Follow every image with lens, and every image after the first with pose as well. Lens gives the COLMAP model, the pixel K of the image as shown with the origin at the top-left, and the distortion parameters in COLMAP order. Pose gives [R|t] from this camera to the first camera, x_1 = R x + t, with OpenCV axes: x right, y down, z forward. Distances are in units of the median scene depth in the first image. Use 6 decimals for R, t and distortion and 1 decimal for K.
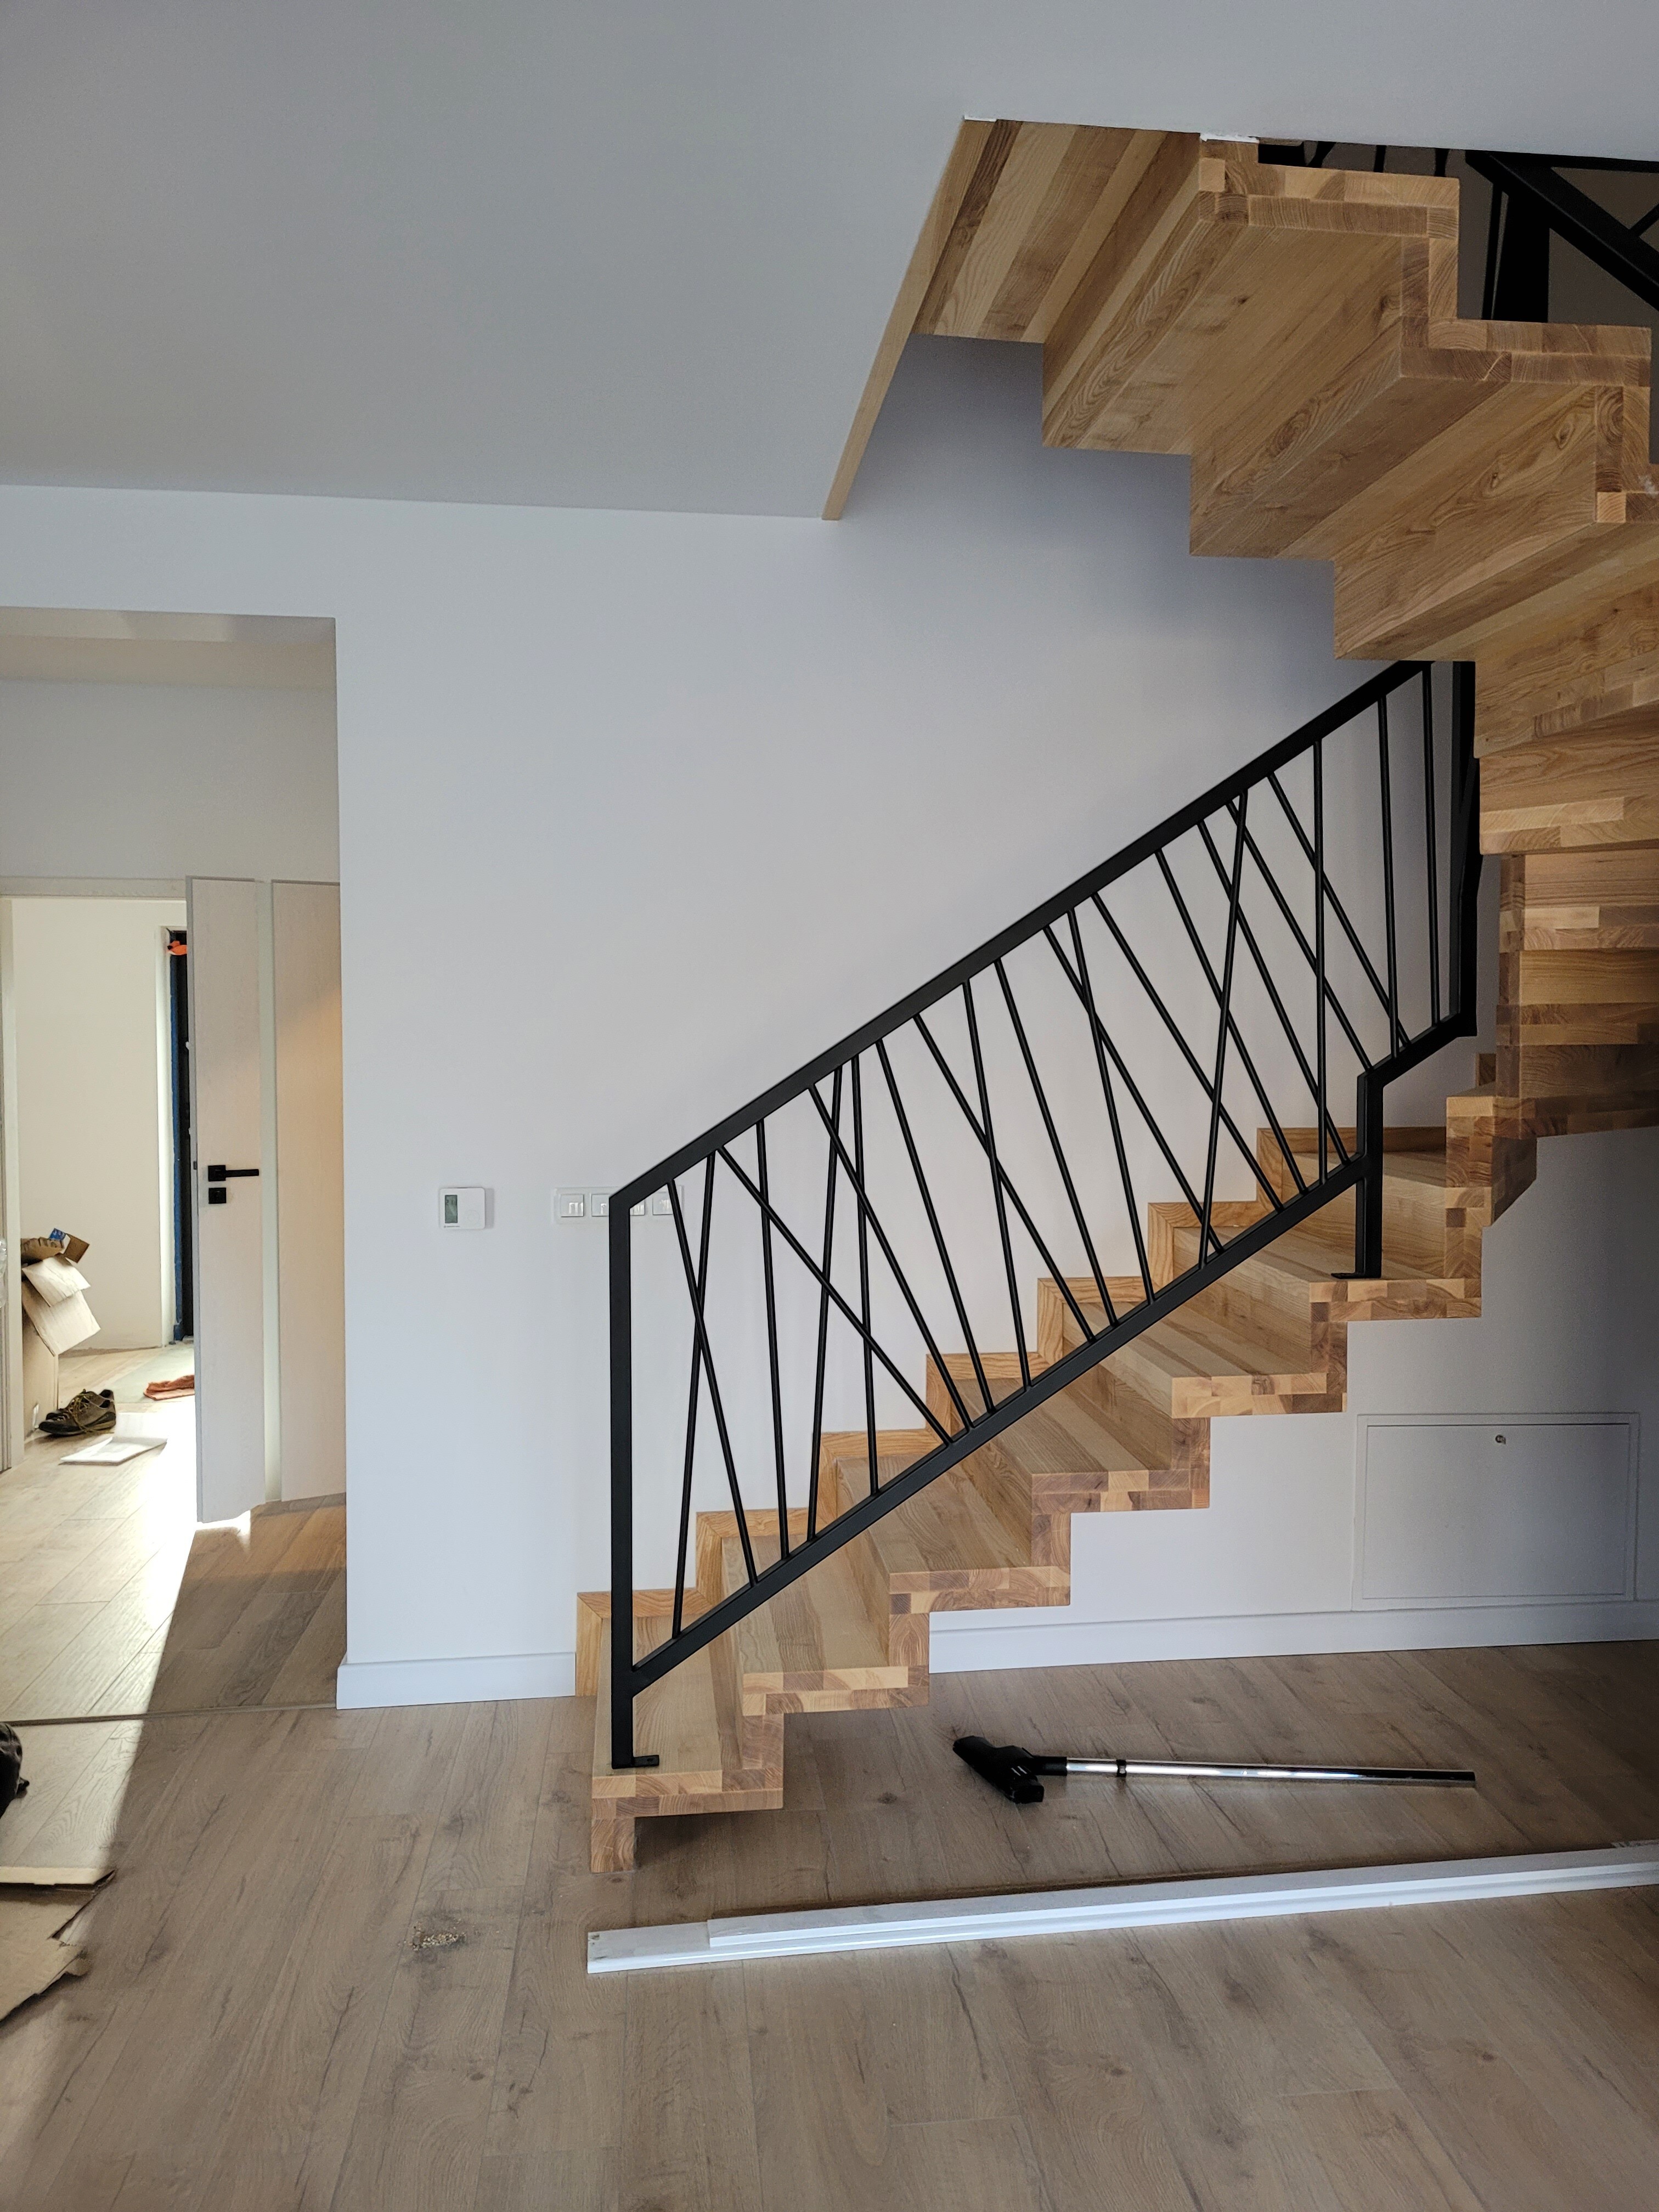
lens RADIAL K [[1678.4, 0, 829.5], [0, 1678.4, 1106.0], [0, 0, 1]] dist [0.000087, 0.055512]
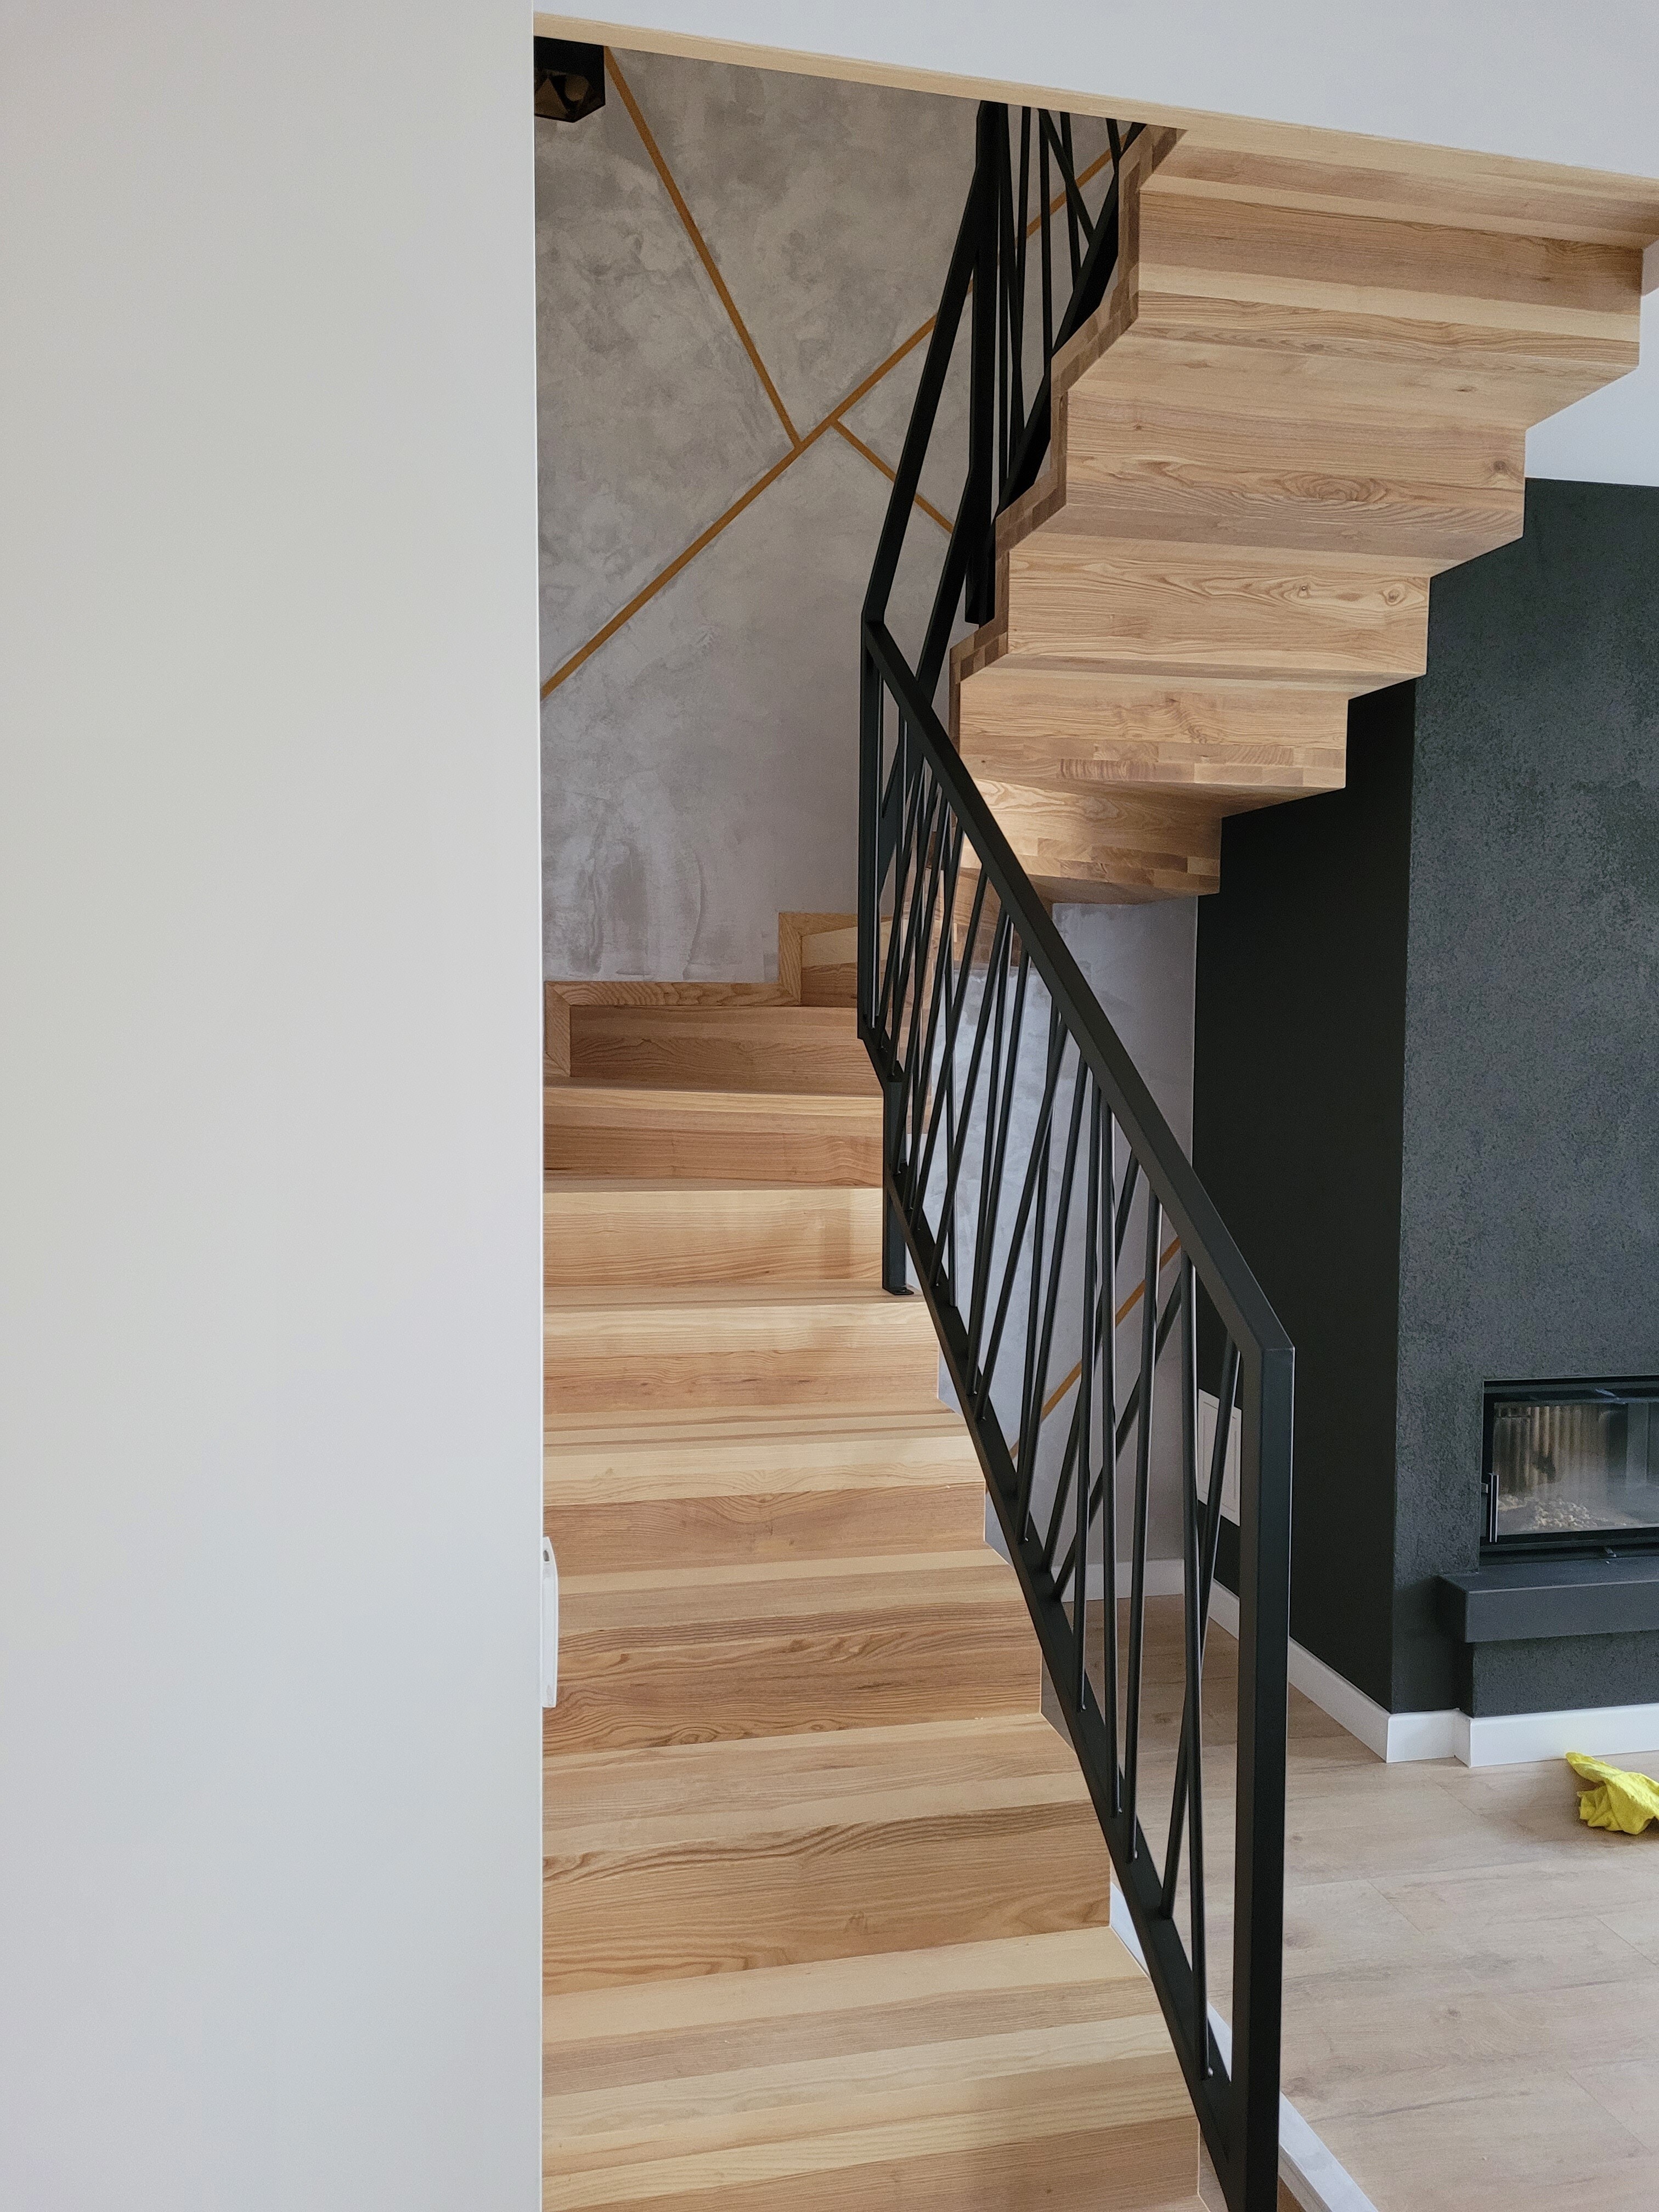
lens RADIAL K [[1663.6, 0, 831.9], [0, 1663.6, 1117.3], [0, 0, 1]] dist [0.062239, -0.083630]
pose [[-0.110337, -0.063014, 0.991895, -0.632905], [0.043180, 0.996742, 0.068126, -0.065436], [-0.992956, 0.050347, -0.107257, 1.159054]]
